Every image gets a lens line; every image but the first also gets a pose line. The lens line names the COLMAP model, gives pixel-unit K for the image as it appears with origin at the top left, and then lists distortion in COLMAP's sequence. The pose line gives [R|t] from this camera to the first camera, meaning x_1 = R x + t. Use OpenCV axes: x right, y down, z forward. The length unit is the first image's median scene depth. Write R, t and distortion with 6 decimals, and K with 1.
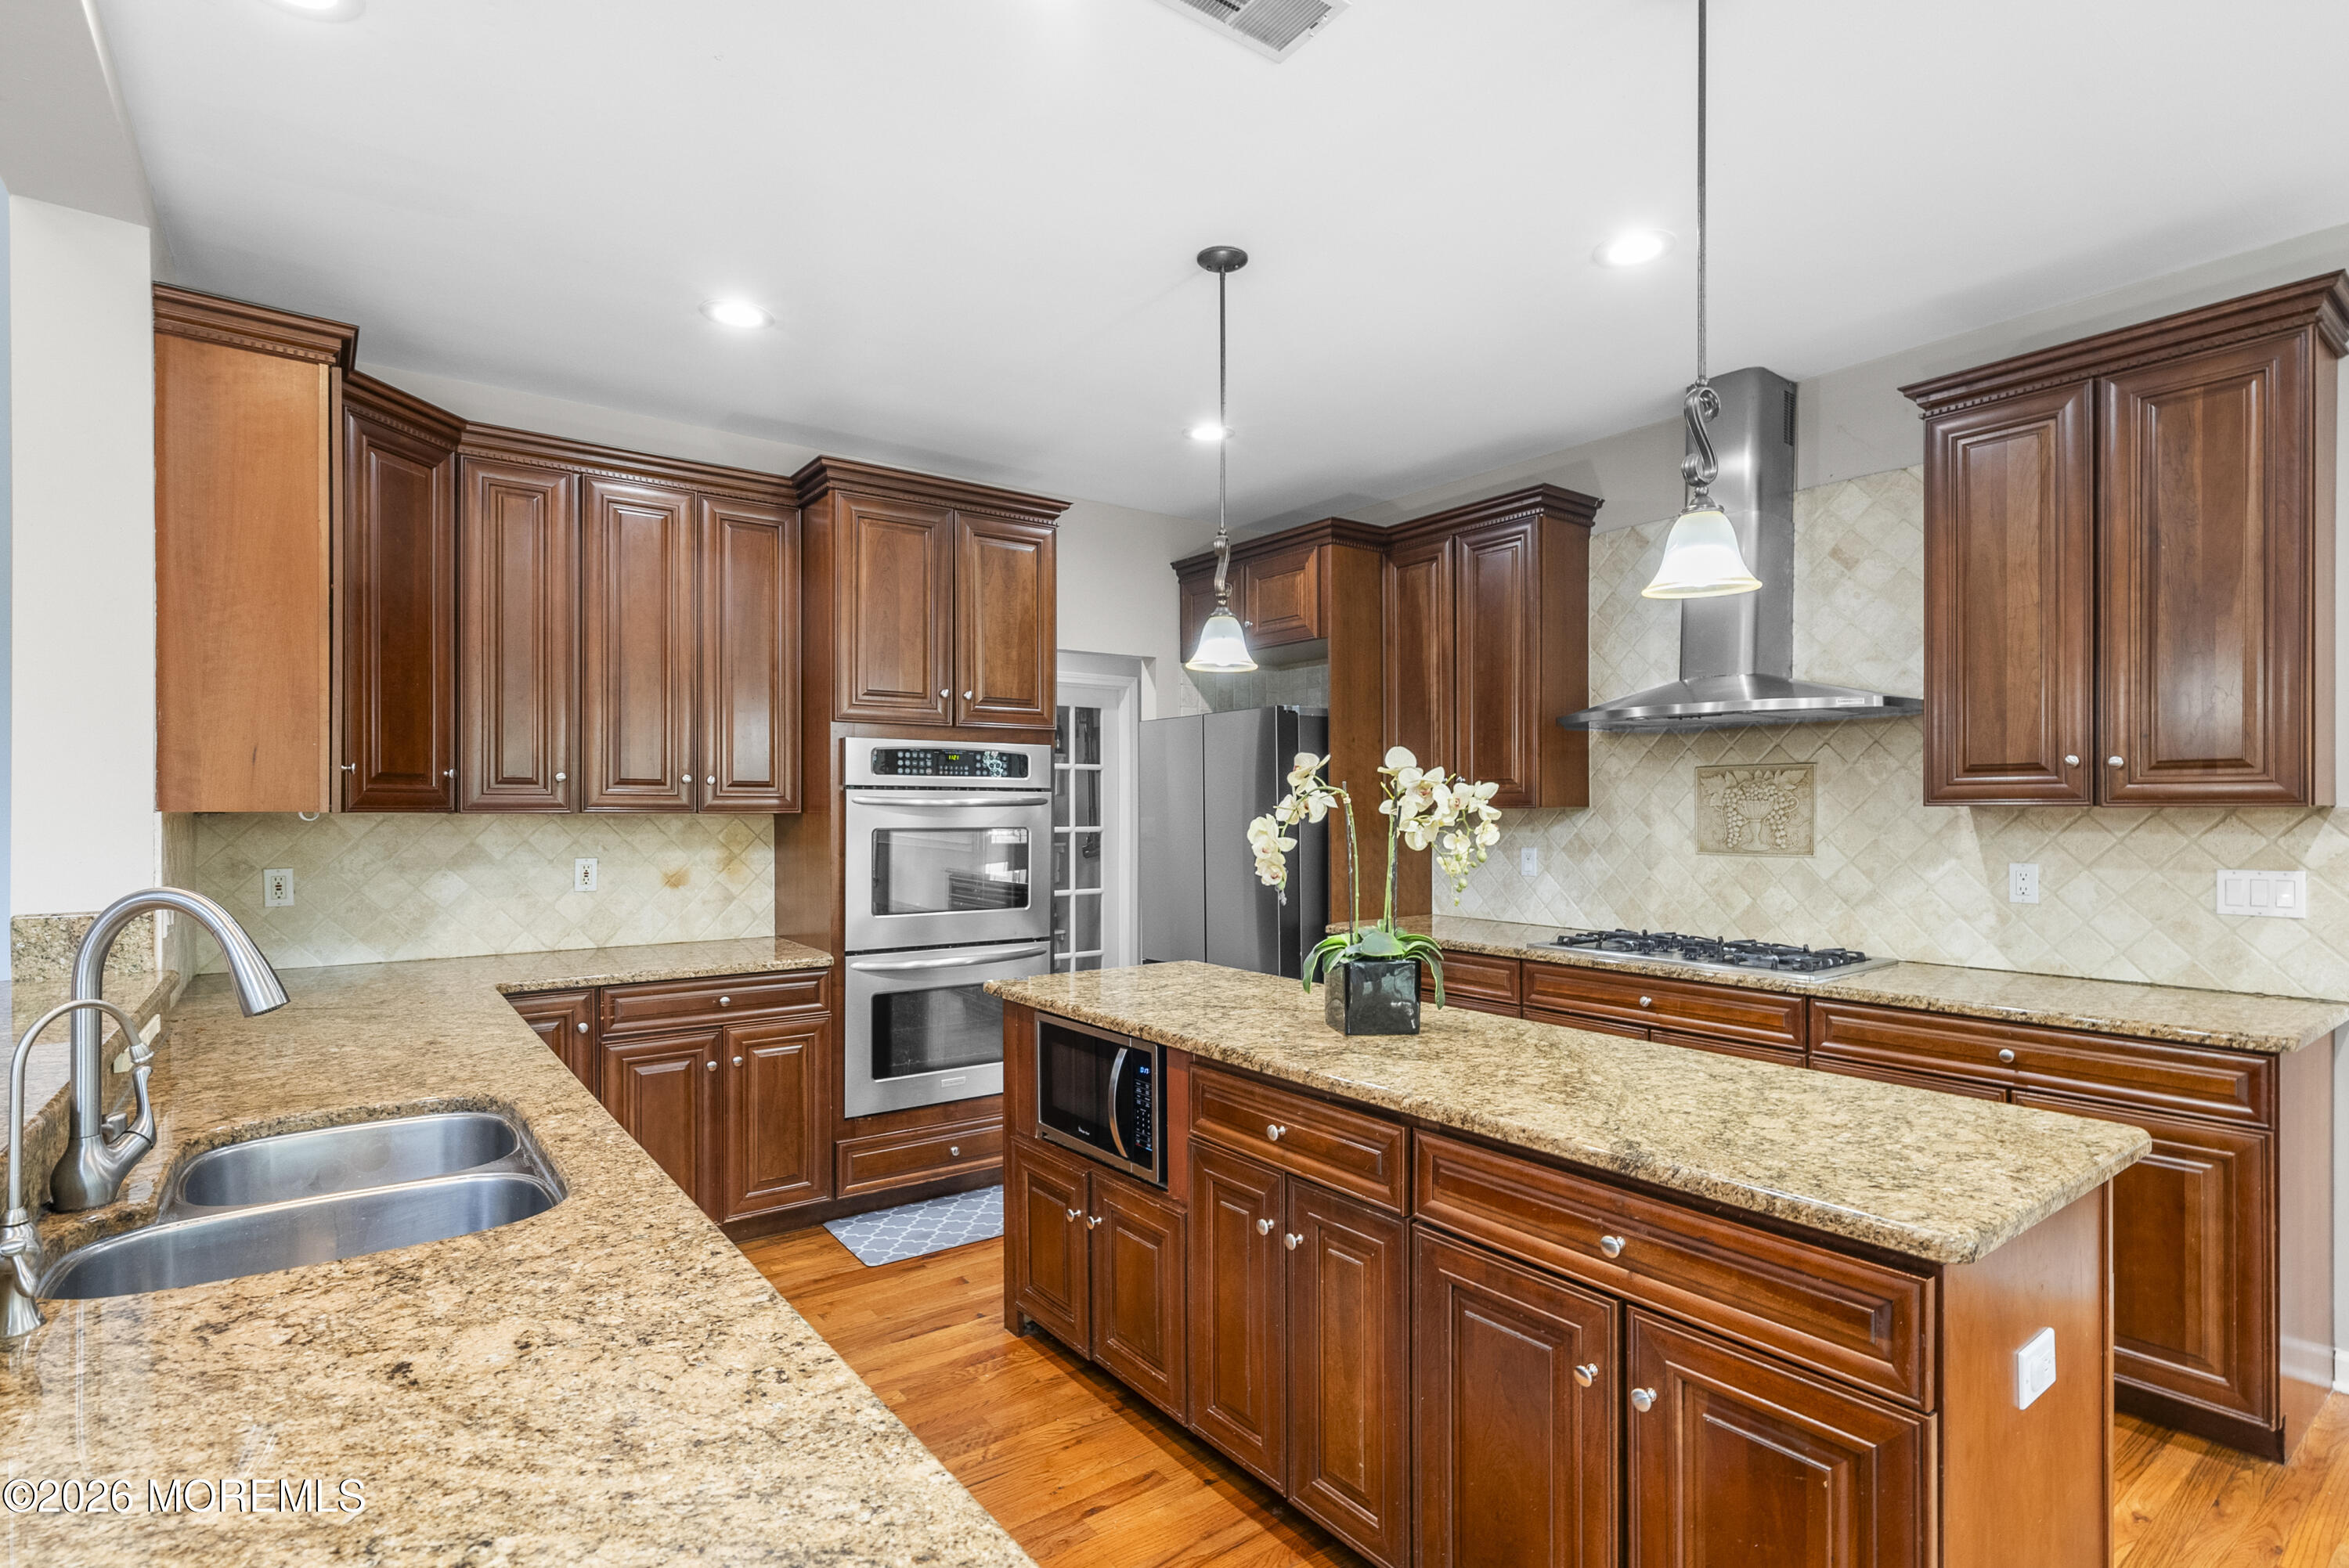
lens RADIAL K [[1136.4, 0, 1179.1], [0, 1136.4, 796.8], [0, 0, 1]] dist [-0.001378, -0.000211]
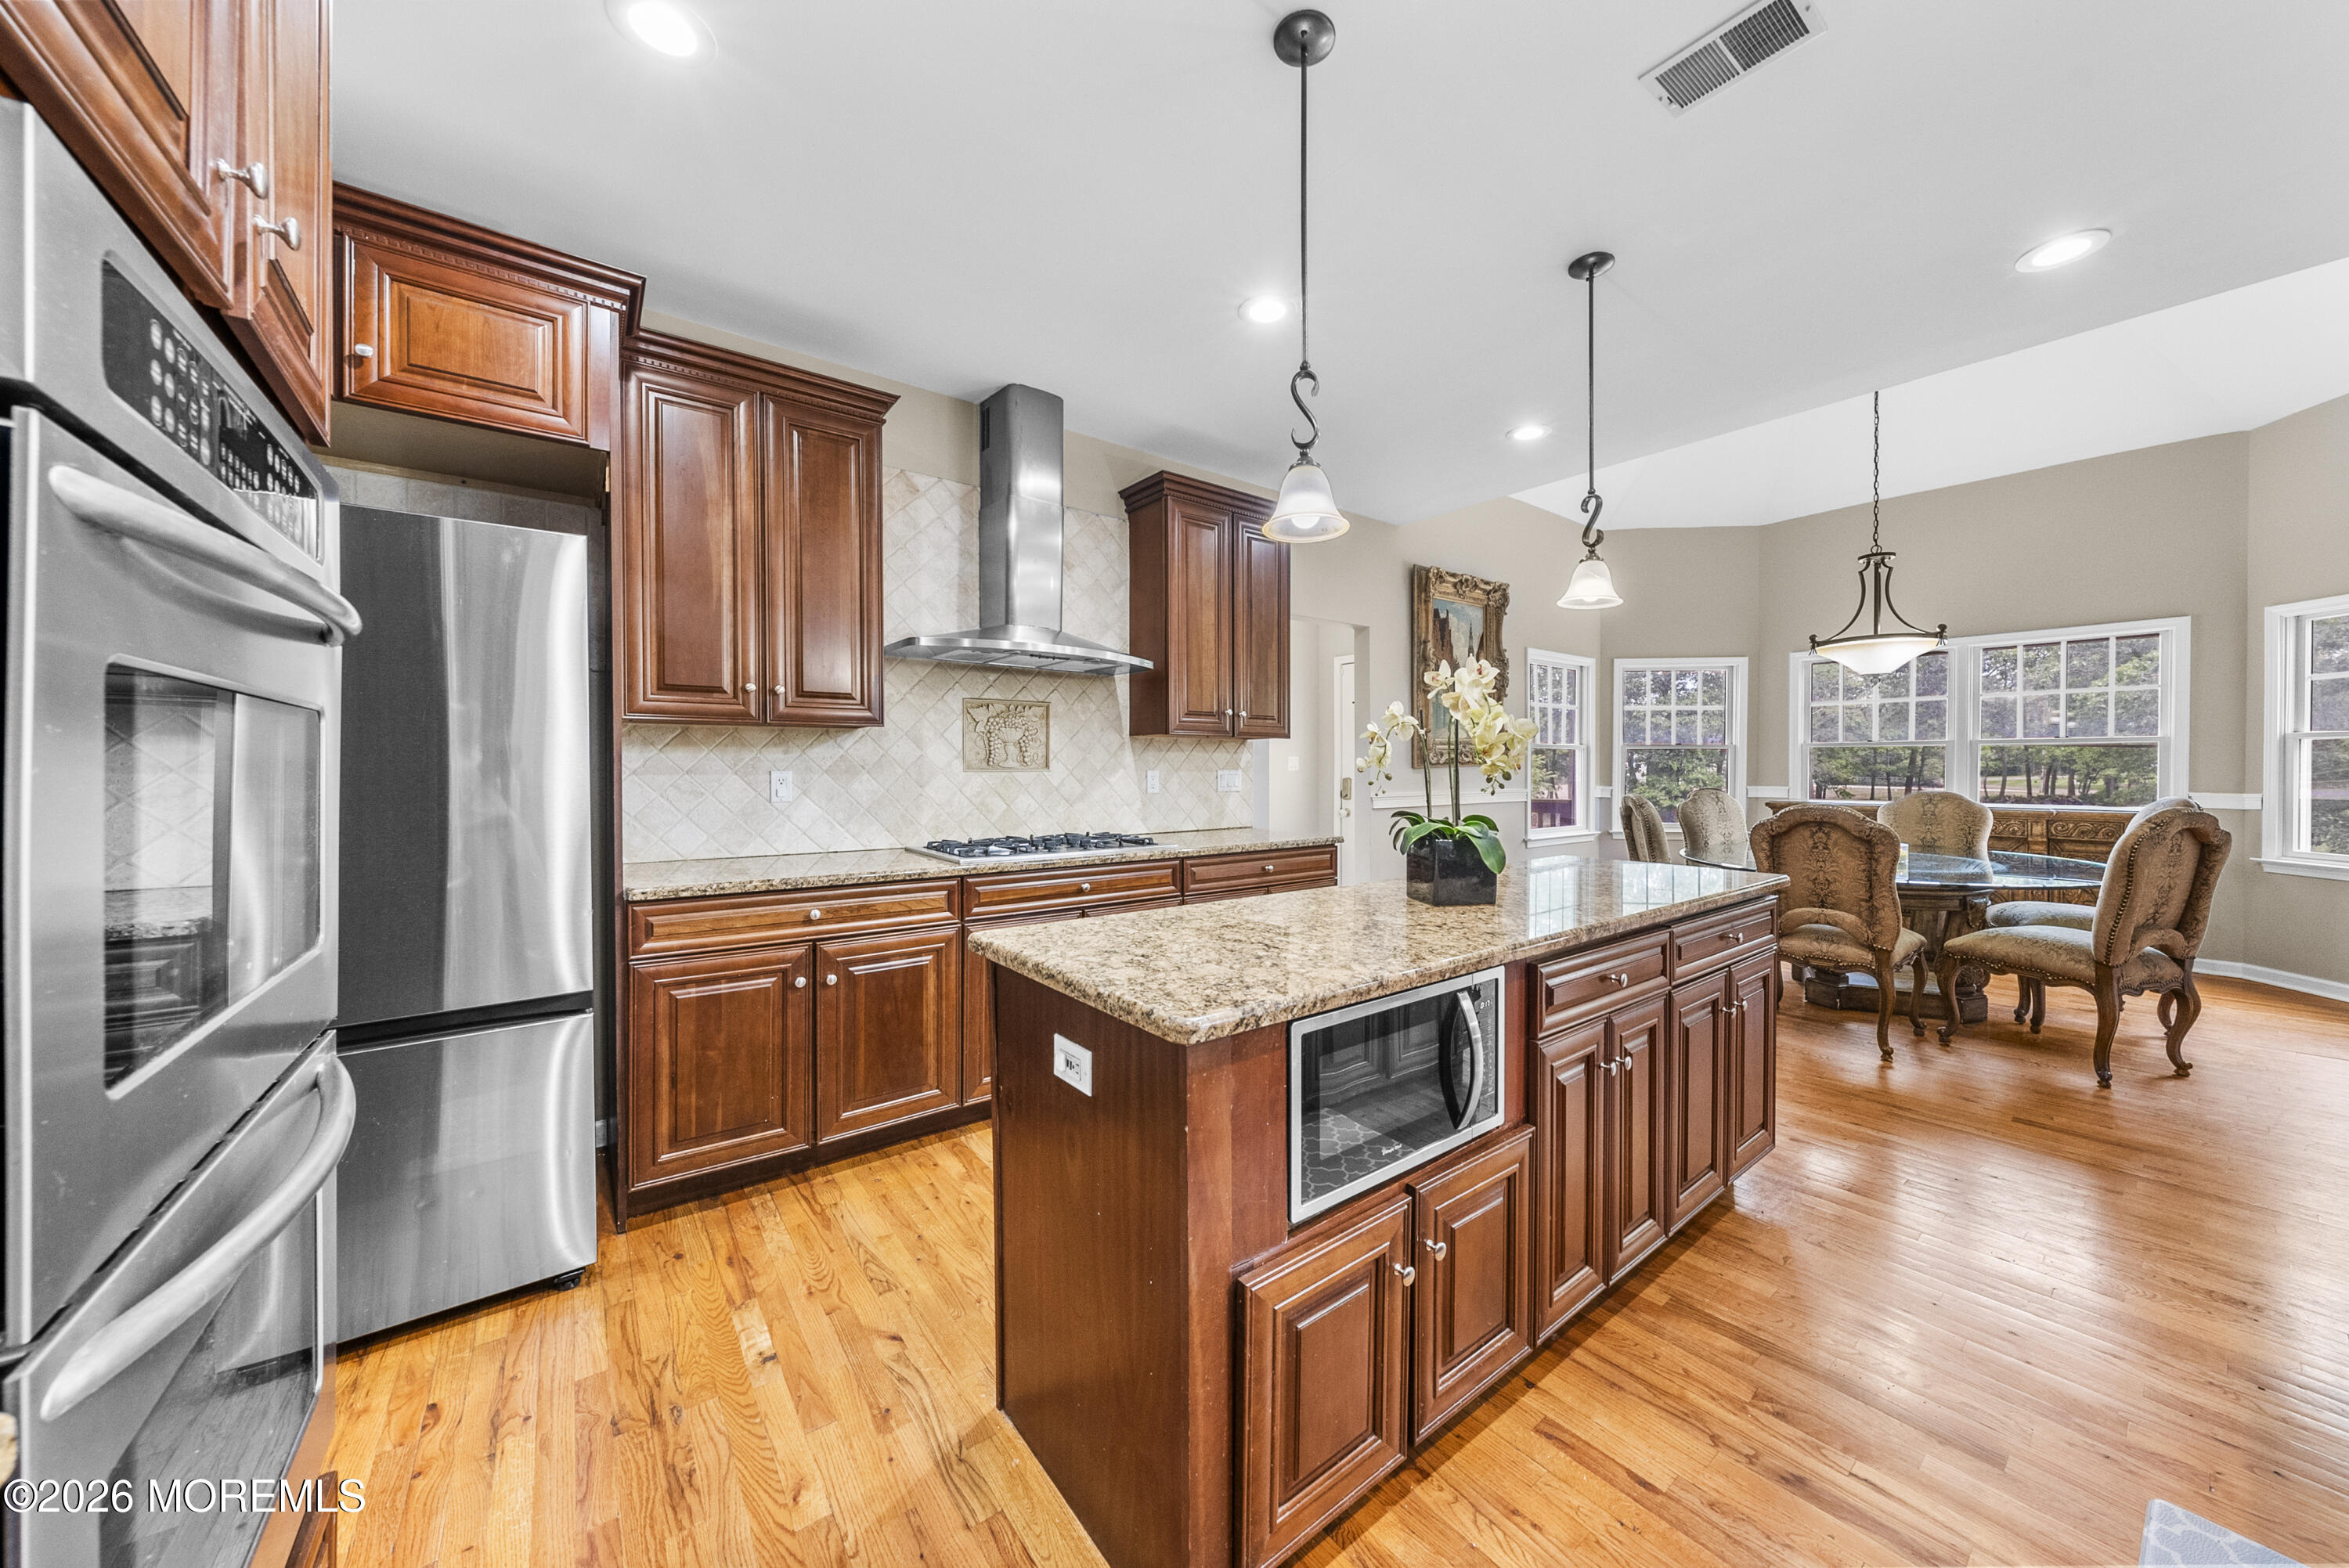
lens RADIAL K [[801.4, 0, 1182.7], [0, 801.4, 778.1], [0, 0, 1]] dist [-0.000943, -0.000002]
pose [[-0.016064, -0.009624, 0.999825, -0.413755], [-0.009377, 0.999911, 0.009475, 0.050539], [-0.999827, -0.009223, -0.016153, 0.840335]]
